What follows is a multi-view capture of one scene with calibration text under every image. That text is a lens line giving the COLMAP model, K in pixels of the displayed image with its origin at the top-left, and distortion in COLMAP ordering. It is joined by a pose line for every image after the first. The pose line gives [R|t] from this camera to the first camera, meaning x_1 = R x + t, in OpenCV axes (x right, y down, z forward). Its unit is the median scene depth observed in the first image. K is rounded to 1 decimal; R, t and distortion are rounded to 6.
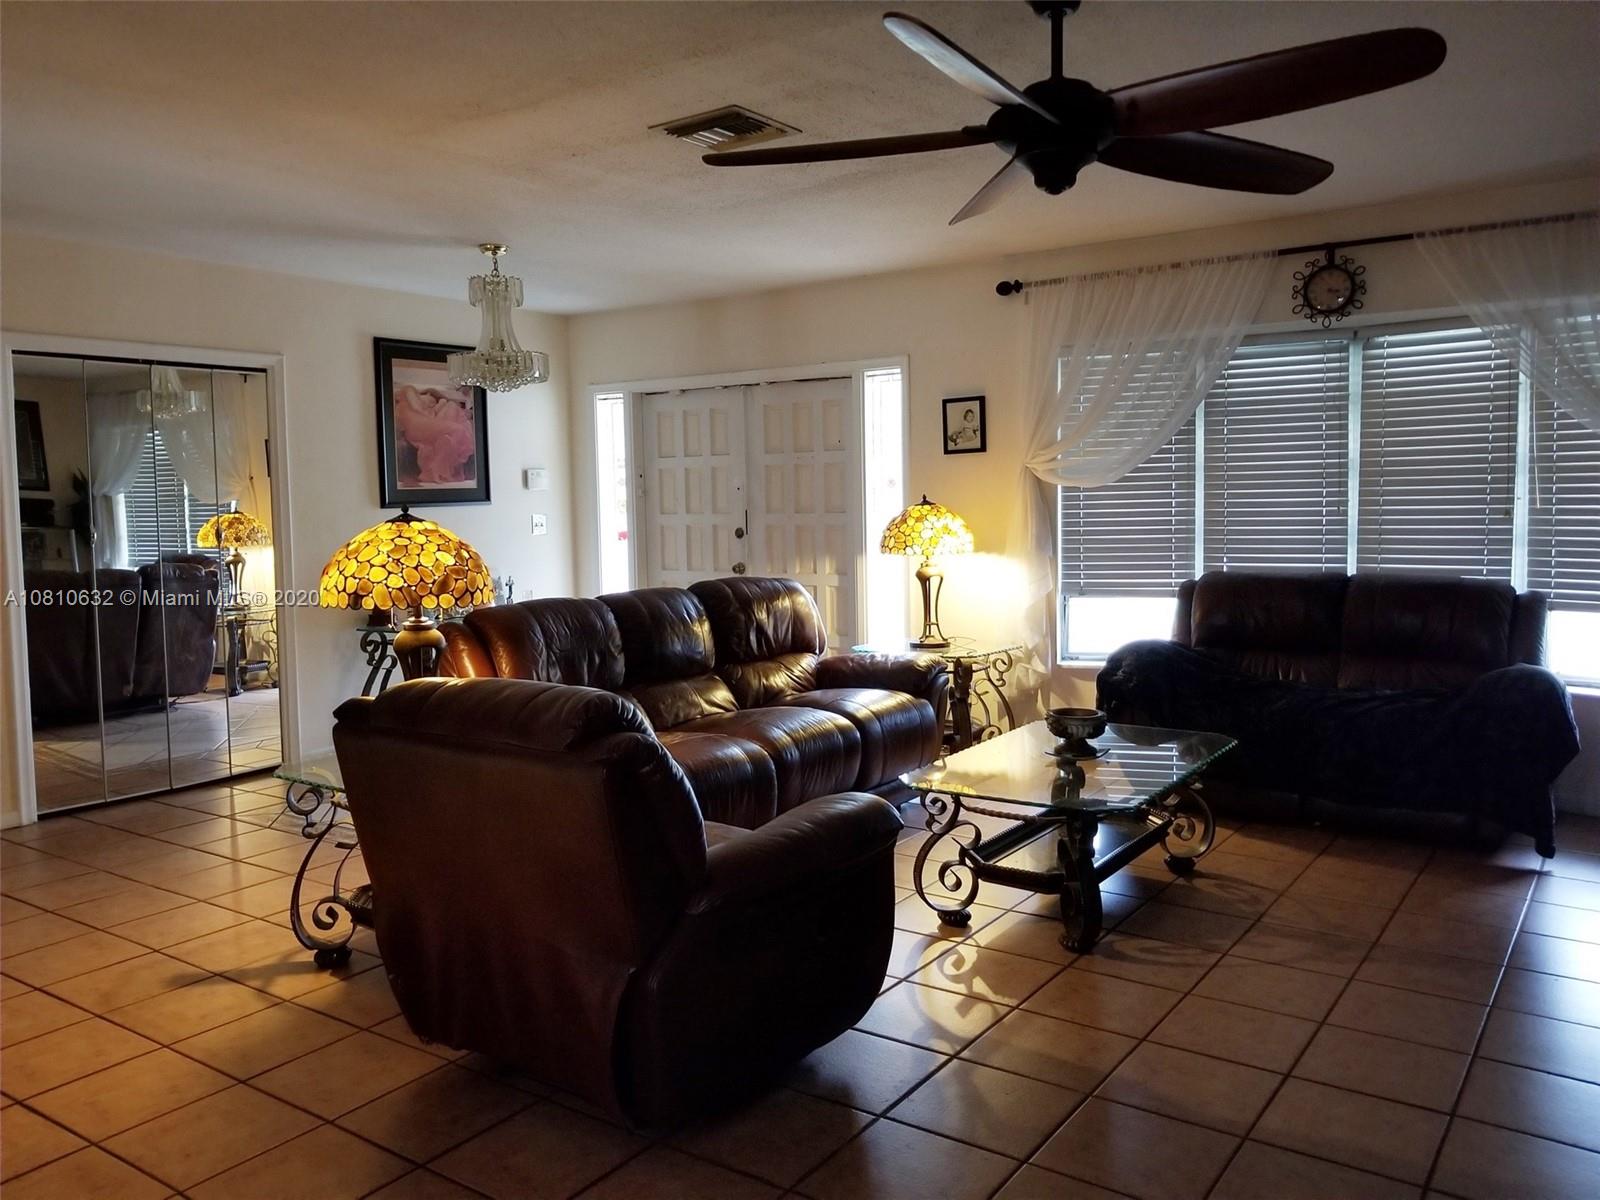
lens RADIAL K [[1272.2, 0, 767.1], [0, 1272.2, 589.7], [0, 0, 1]] dist [0.069887, -0.112202]
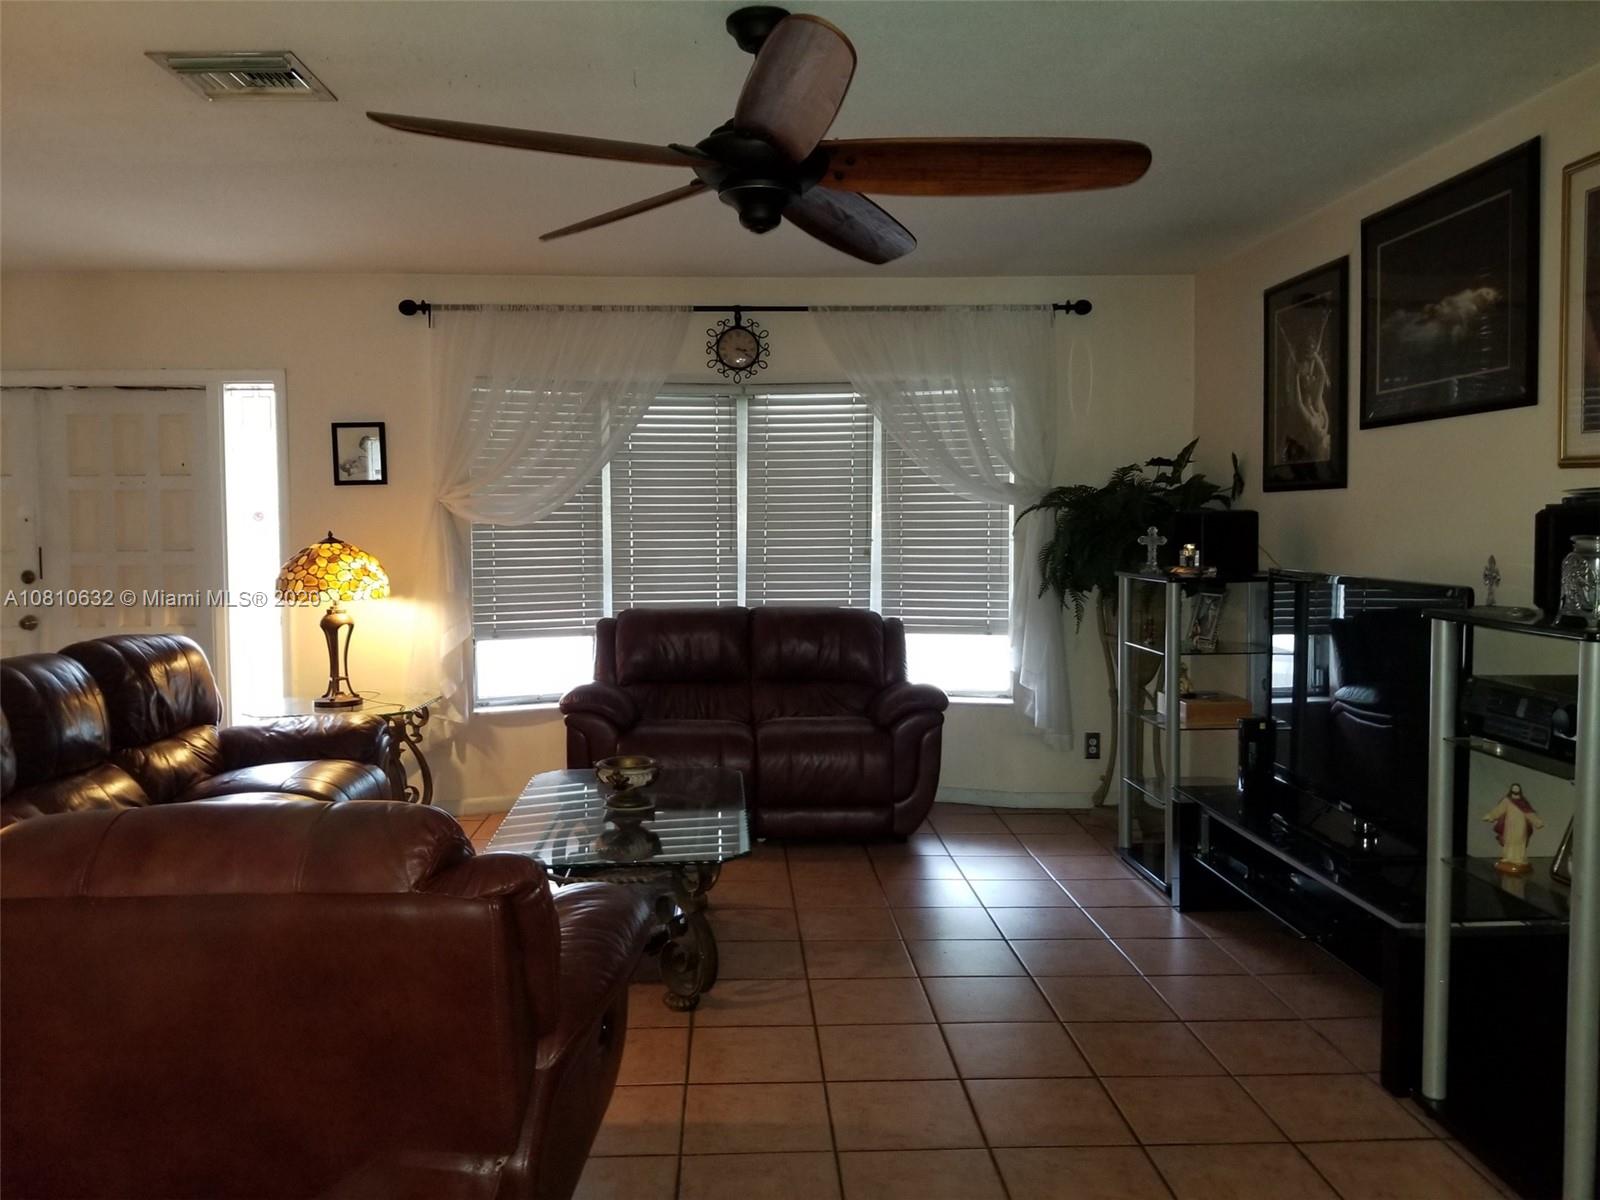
lens RADIAL K [[1272.2, 0, 810.5], [0, 1272.2, 589.7], [0, 0, 1]] dist [0.069887, -0.112202]
pose [[0.776051, -0.021296, 0.630311, -0.185227], [0.037190, 0.999236, -0.012028, -0.012393], [-0.629573, 0.032776, 0.776250, 0.117341]]
